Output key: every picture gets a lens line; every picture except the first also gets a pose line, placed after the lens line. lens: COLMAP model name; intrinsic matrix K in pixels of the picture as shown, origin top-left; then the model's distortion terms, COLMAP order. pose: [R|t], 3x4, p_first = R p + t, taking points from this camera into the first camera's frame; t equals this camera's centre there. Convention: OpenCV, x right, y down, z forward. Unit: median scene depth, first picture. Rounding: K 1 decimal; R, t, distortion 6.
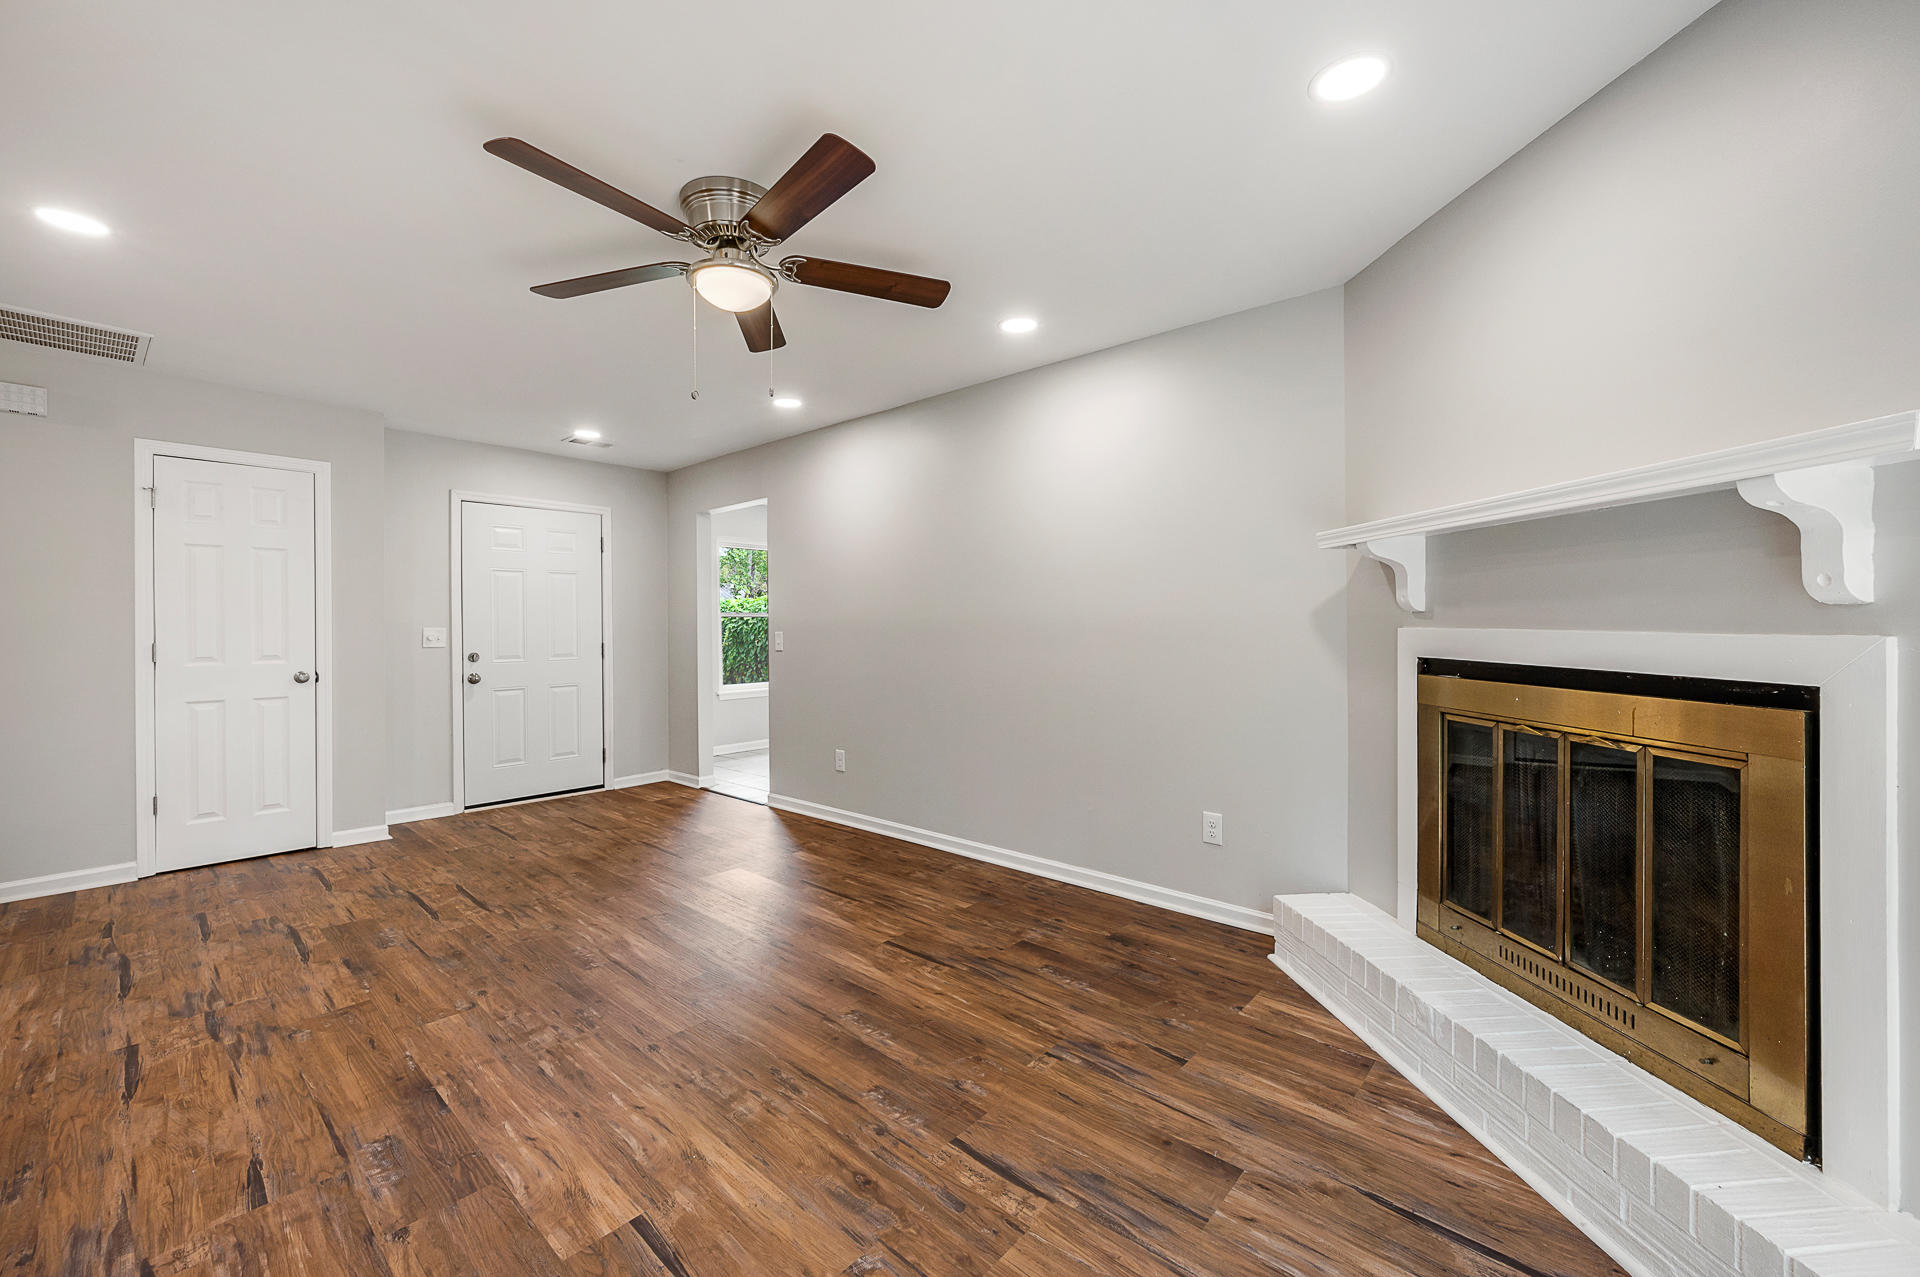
lens RADIAL K [[765.0, 0, 956.2], [0, 765.0, 630.3], [0, 0, 1]] dist [-0.000611, 0.000257]
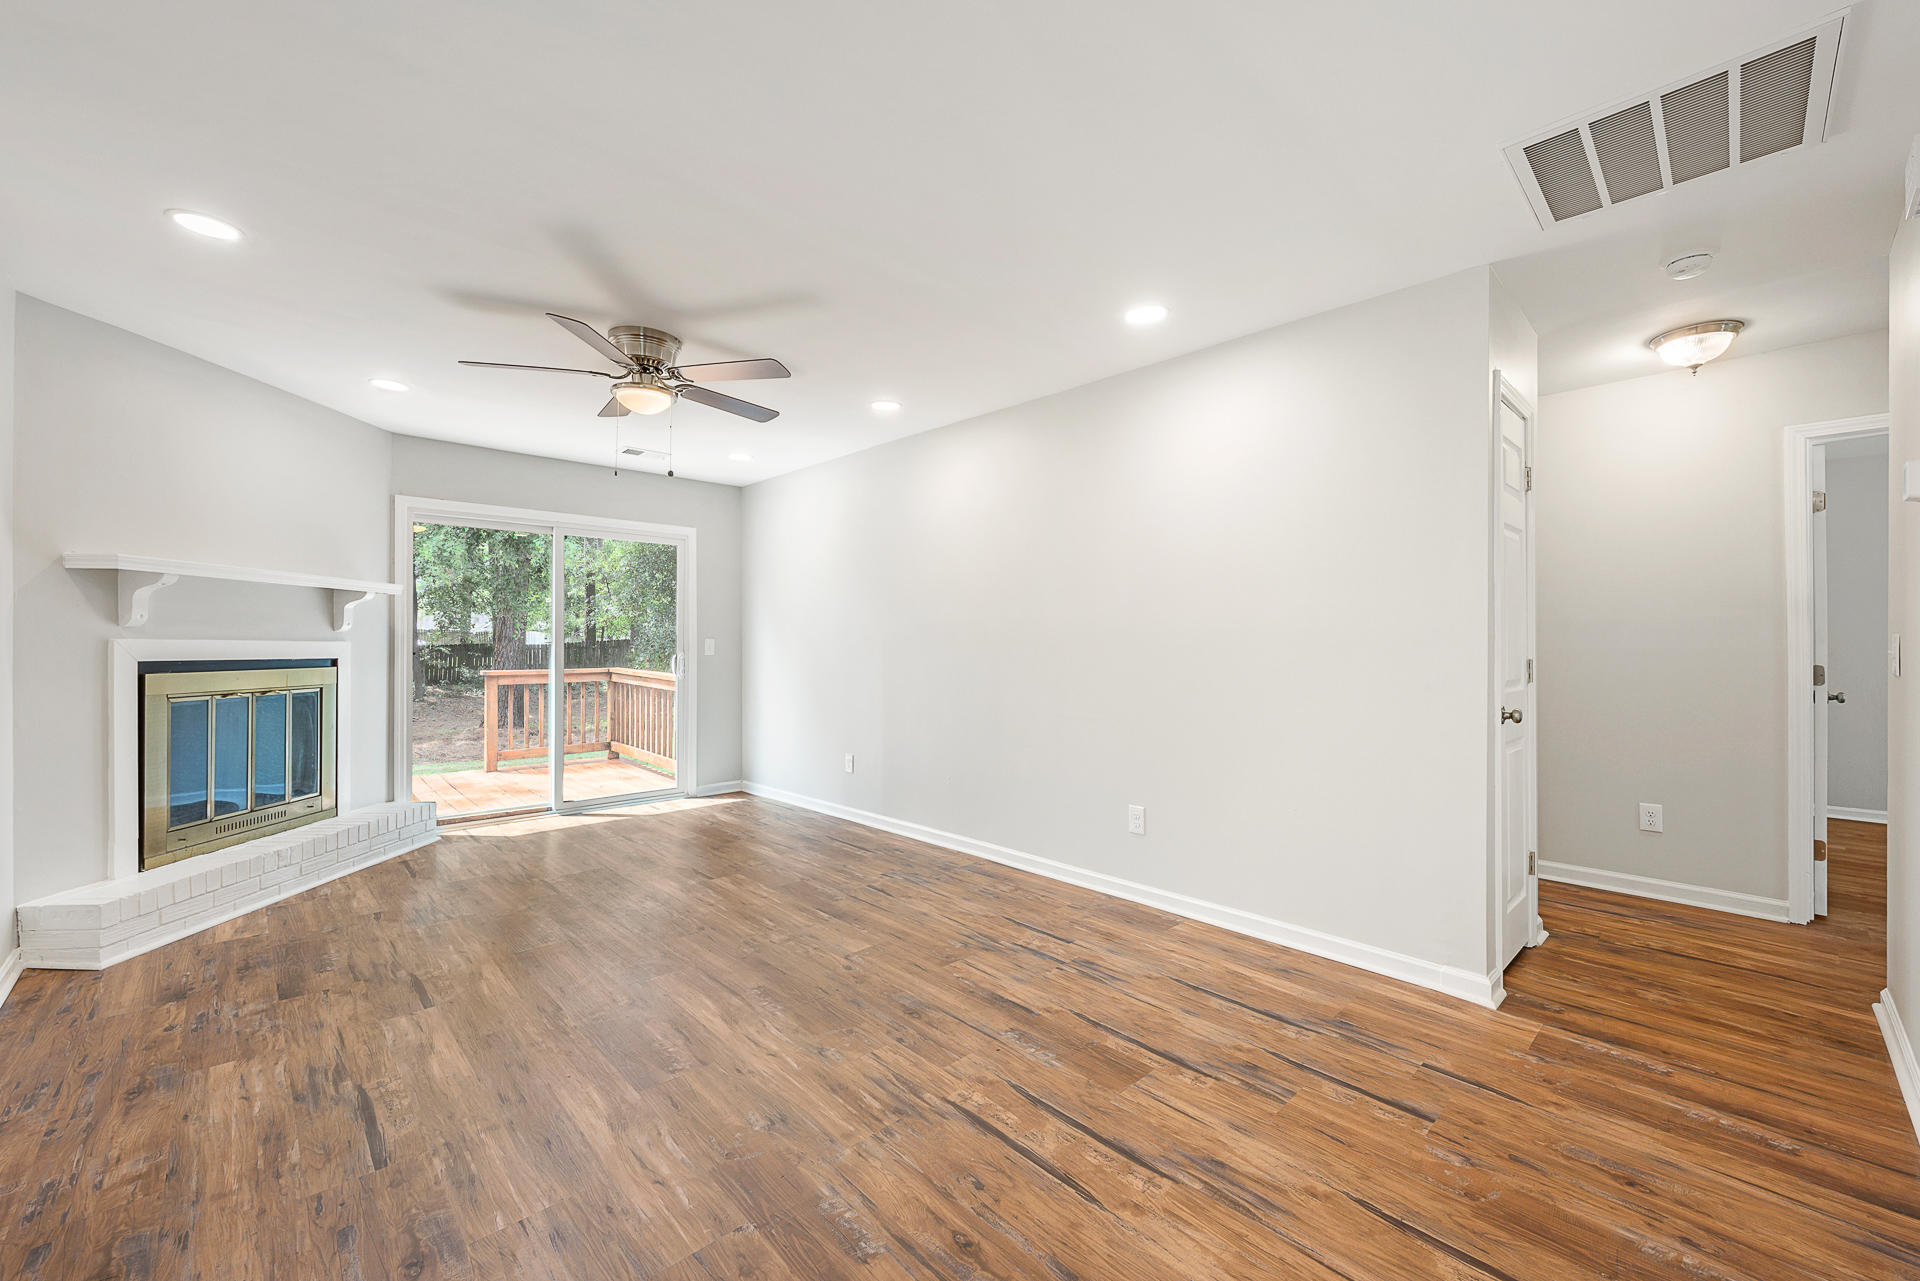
lens RADIAL K [[771.8, 0, 954.2], [0, 771.8, 640.8], [0, 0, 1]] dist [-0.000368, -0.000216]
pose [[-0.996151, 0.002263, 0.087623, -0.957410], [0.002846, 0.999975, 0.006529, -0.005300], [-0.087606, 0.006754, -0.996132, 2.301469]]
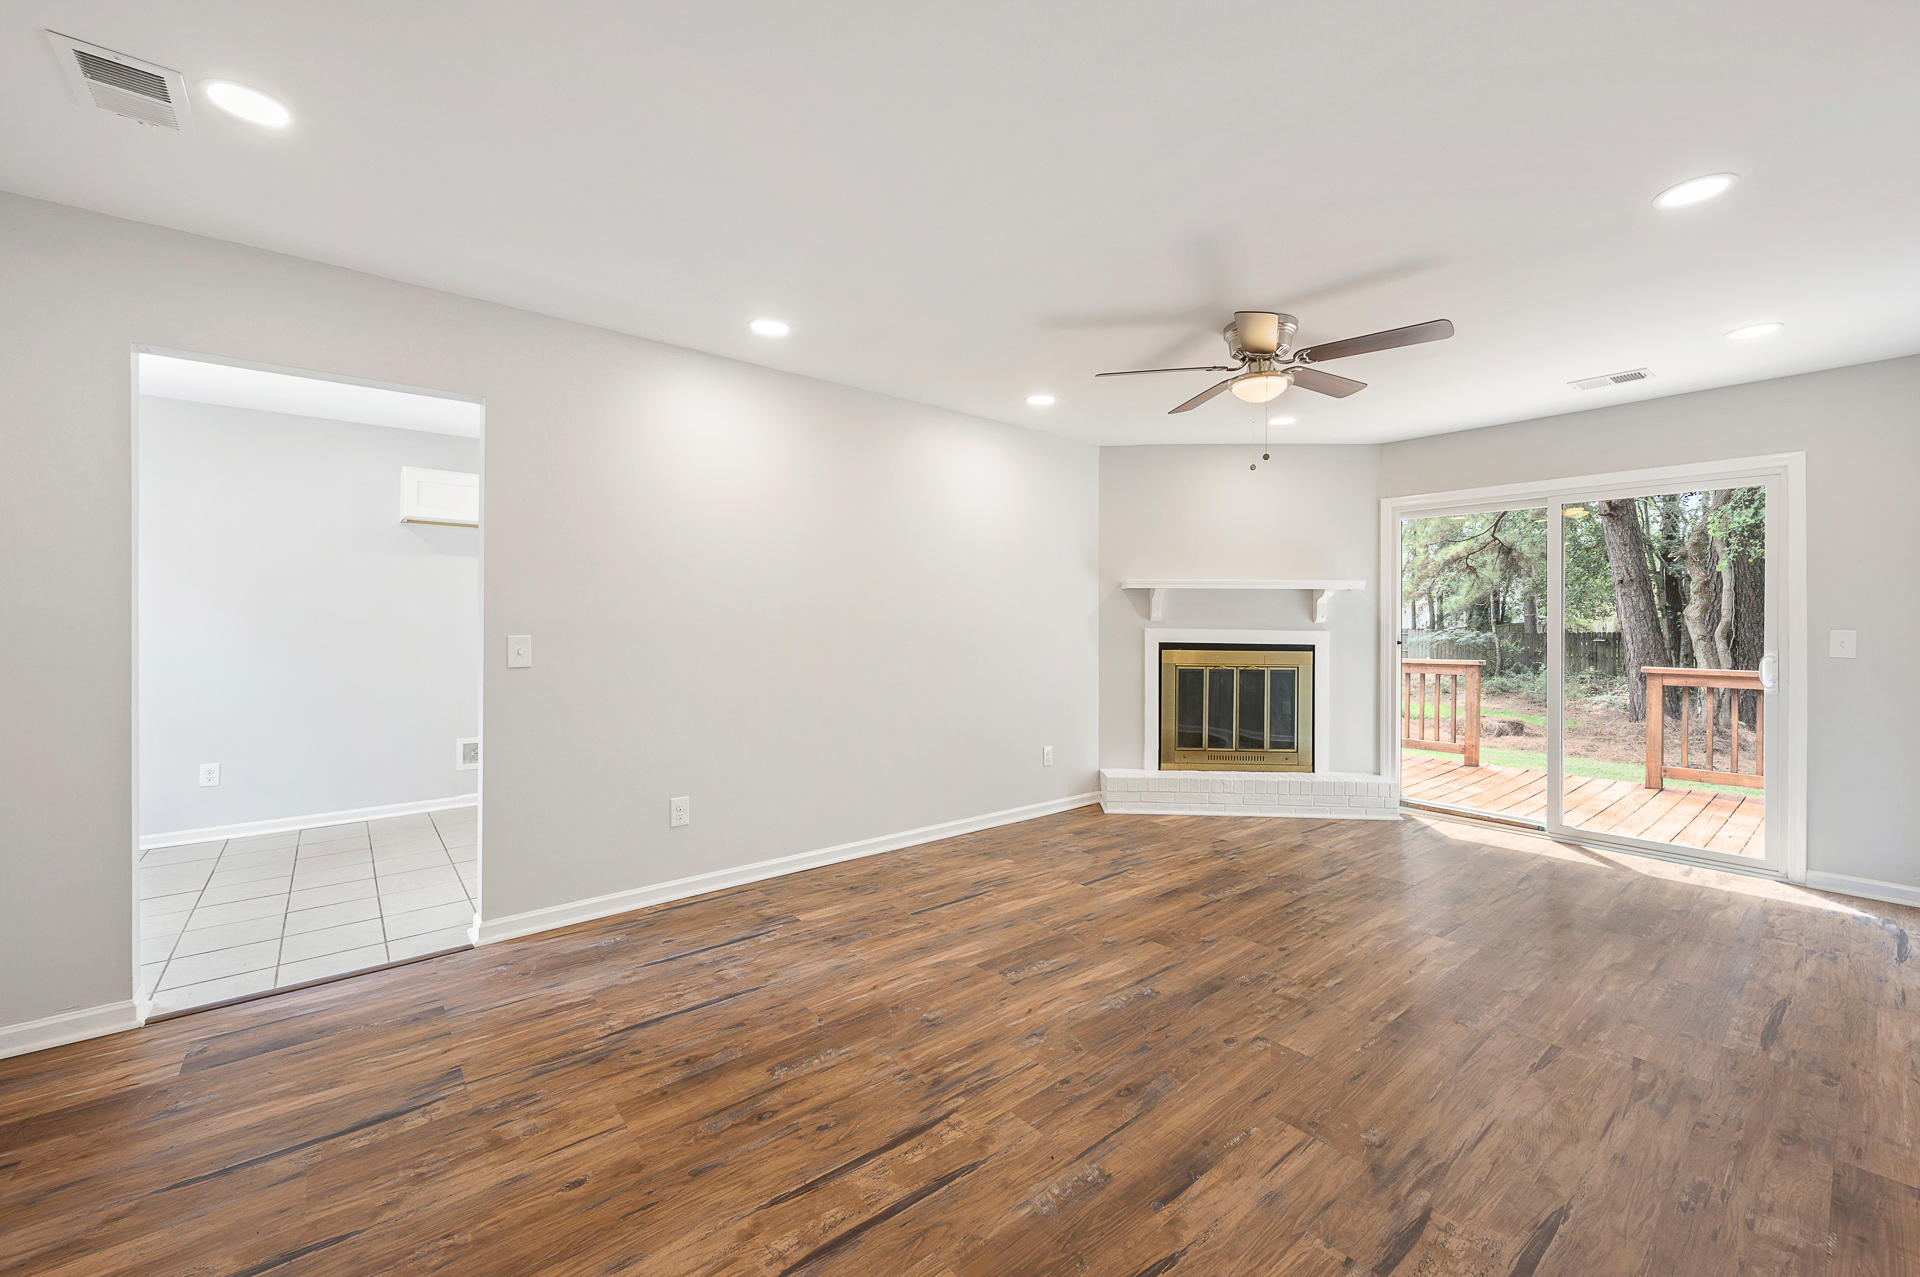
lens RADIAL K [[756.2, 0, 956.8], [0, 756.2, 628.2], [0, 0, 1]] dist [-0.000154, -0.000148]
pose [[0.154232, -0.000206, 0.988035, -1.690030], [0.003708, 0.999993, -0.000371, -0.007180], [-0.988028, 0.003721, 0.154232, 1.292842]]
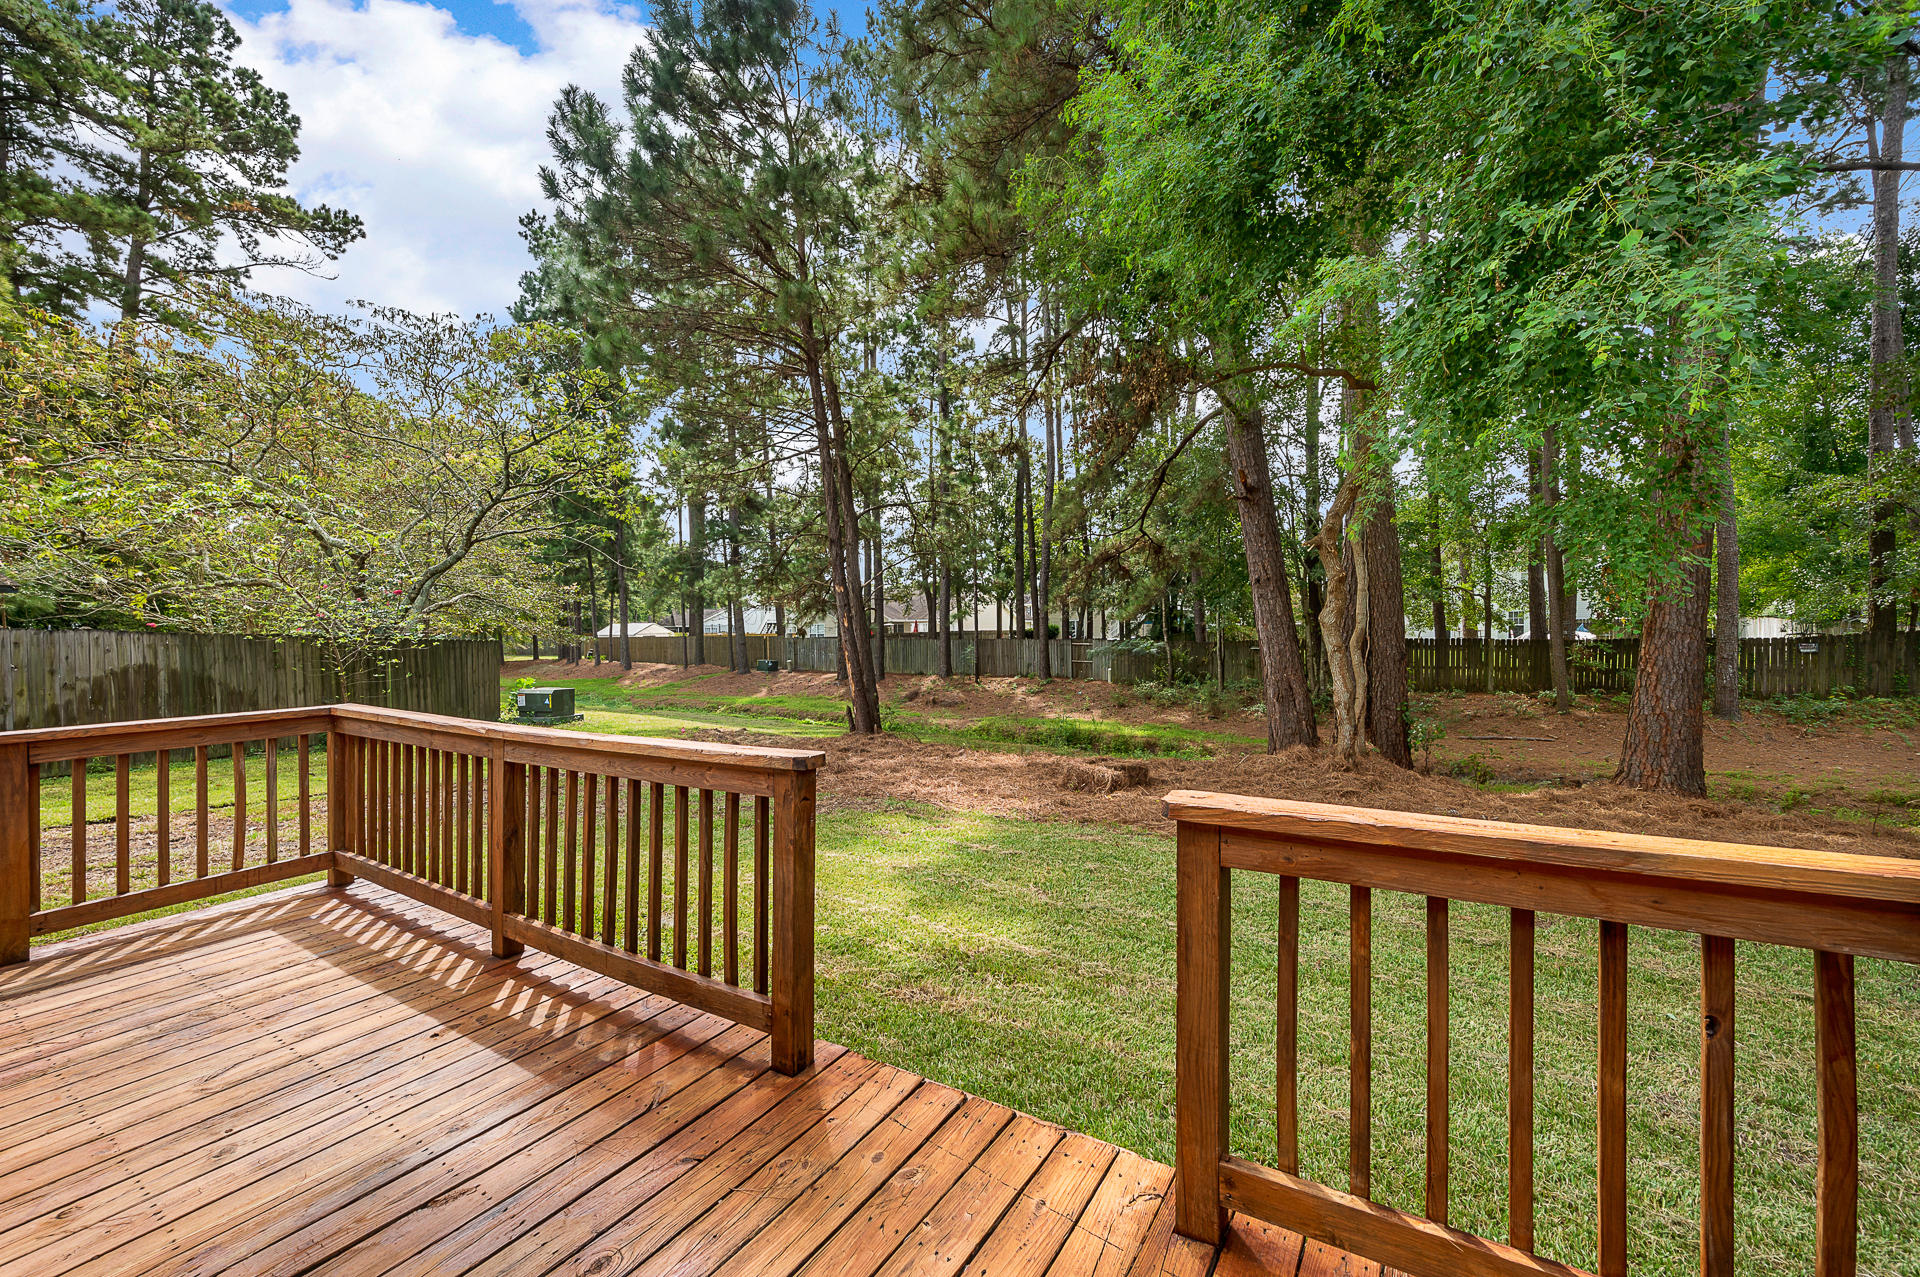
lens RADIAL K [[771.8, 0, 954.2], [0, 771.8, 638.8], [0, 0, 1]] dist [-0.000368, -0.000216]
pose [[-0.160057, 0.000641, 0.987108, 0.503332], [0.015527, 0.999878, 0.001869, -0.021785], [-0.986986, 0.015626, -0.160047, -0.292027]]
